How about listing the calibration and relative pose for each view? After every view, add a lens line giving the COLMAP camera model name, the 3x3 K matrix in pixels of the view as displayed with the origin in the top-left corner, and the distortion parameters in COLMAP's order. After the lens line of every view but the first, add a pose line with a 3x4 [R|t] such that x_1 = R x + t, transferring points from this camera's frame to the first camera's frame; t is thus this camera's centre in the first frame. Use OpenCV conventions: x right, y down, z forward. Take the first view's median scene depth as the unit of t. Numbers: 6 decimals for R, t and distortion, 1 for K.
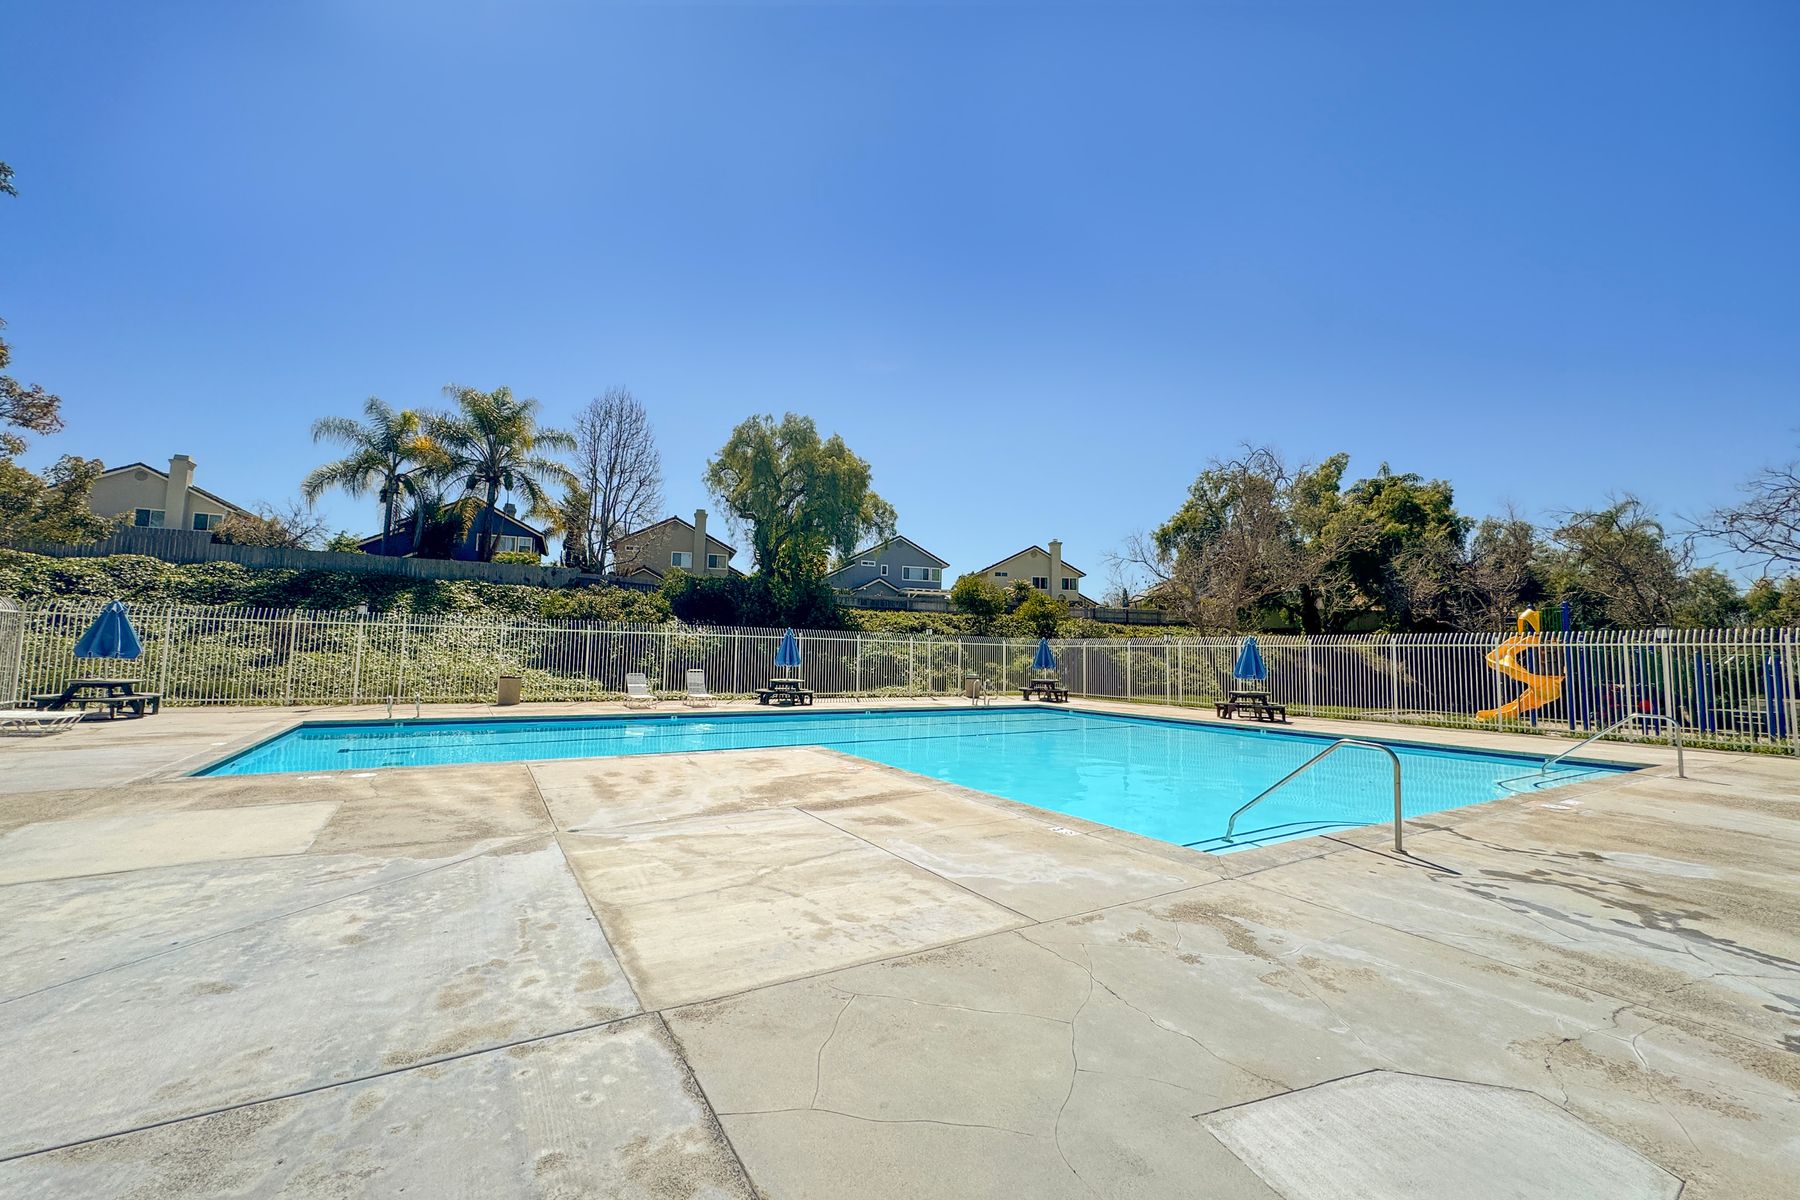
lens RADIAL K [[693.3, 0, 900.0], [0, 693.3, 600.0], [0, 0, 1]] dist [0.008308, -0.000023]
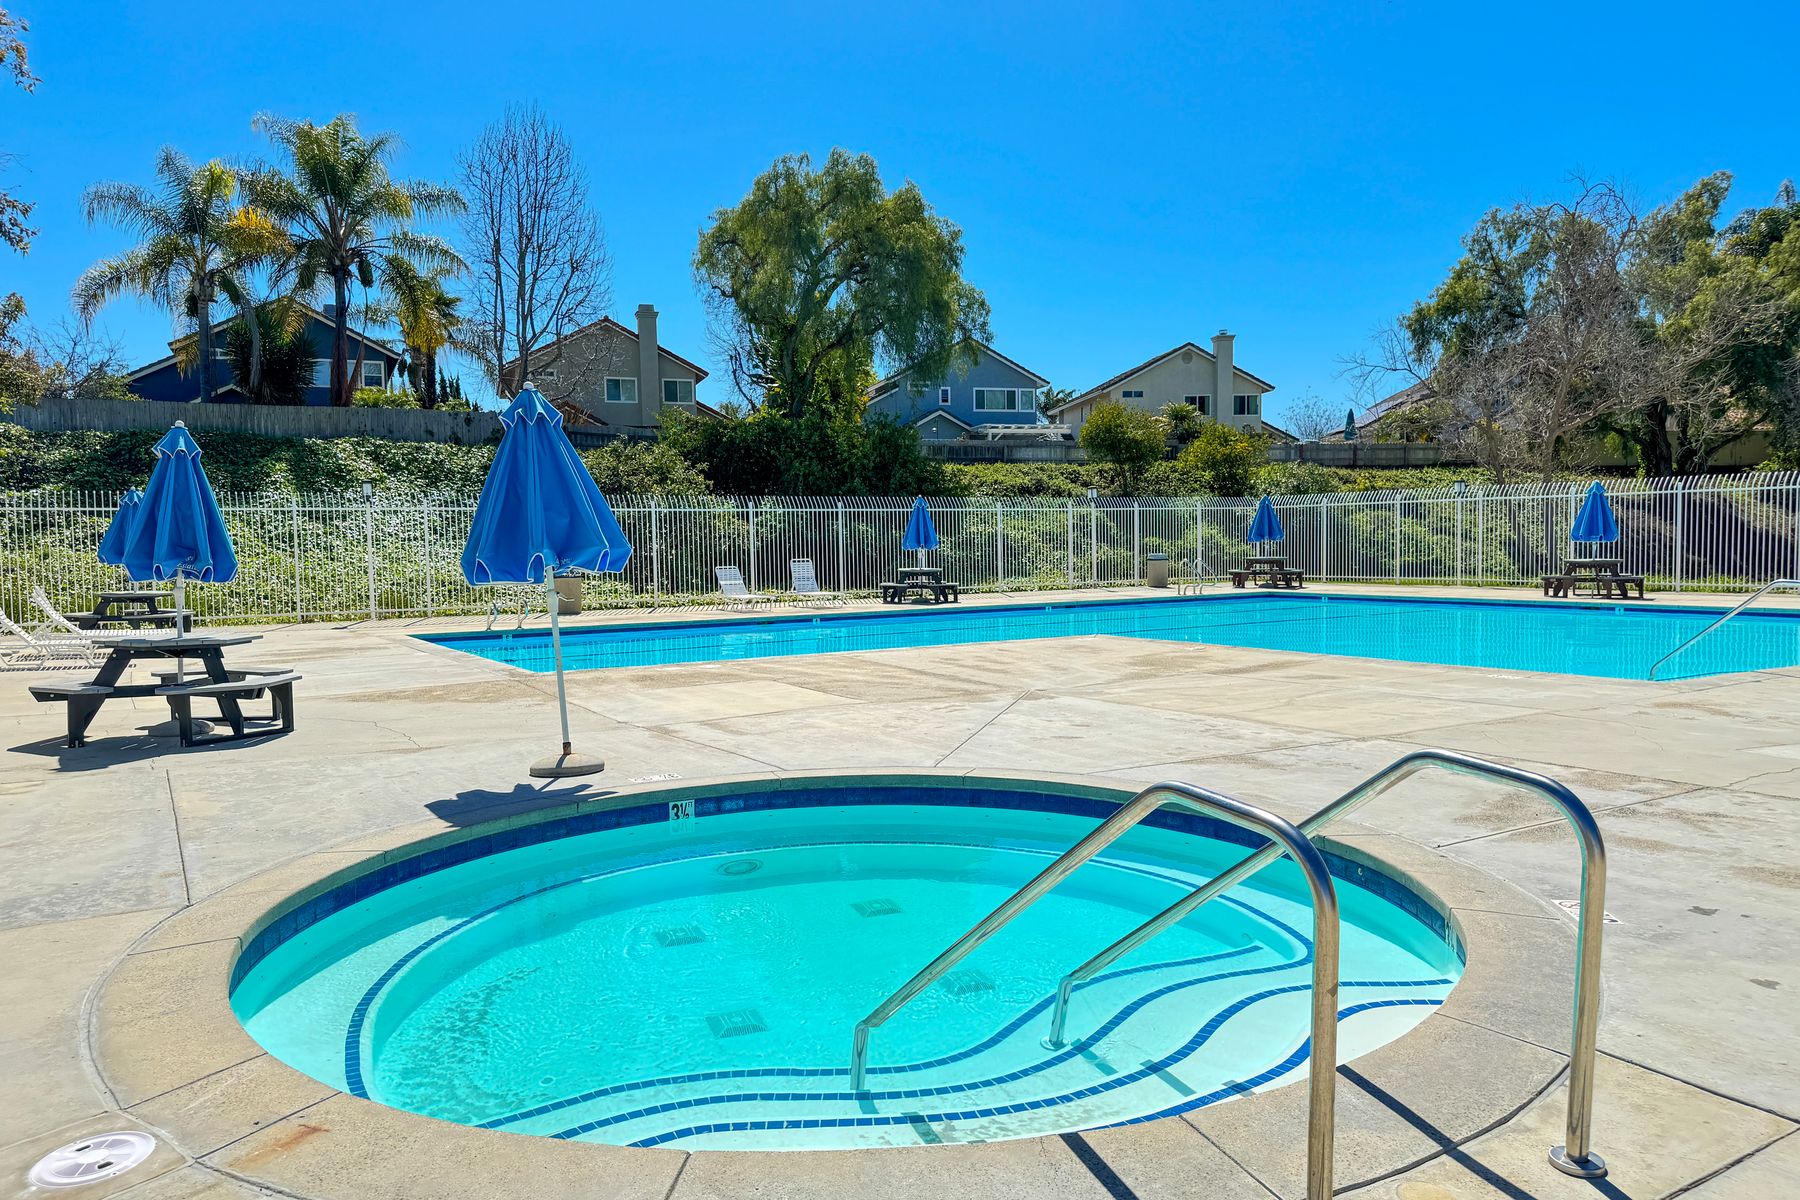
lens RADIAL K [[1200.7, 0, 900.0], [0, 1200.7, 600.0], [0, 0, 1]] dist [0.097066, -0.114732]
pose [[0.999345, -0.035649, -0.006260, -0.101867], [0.036164, 0.990619, 0.131785, -0.009069], [0.001503, -0.131925, 0.991259, -0.127398]]
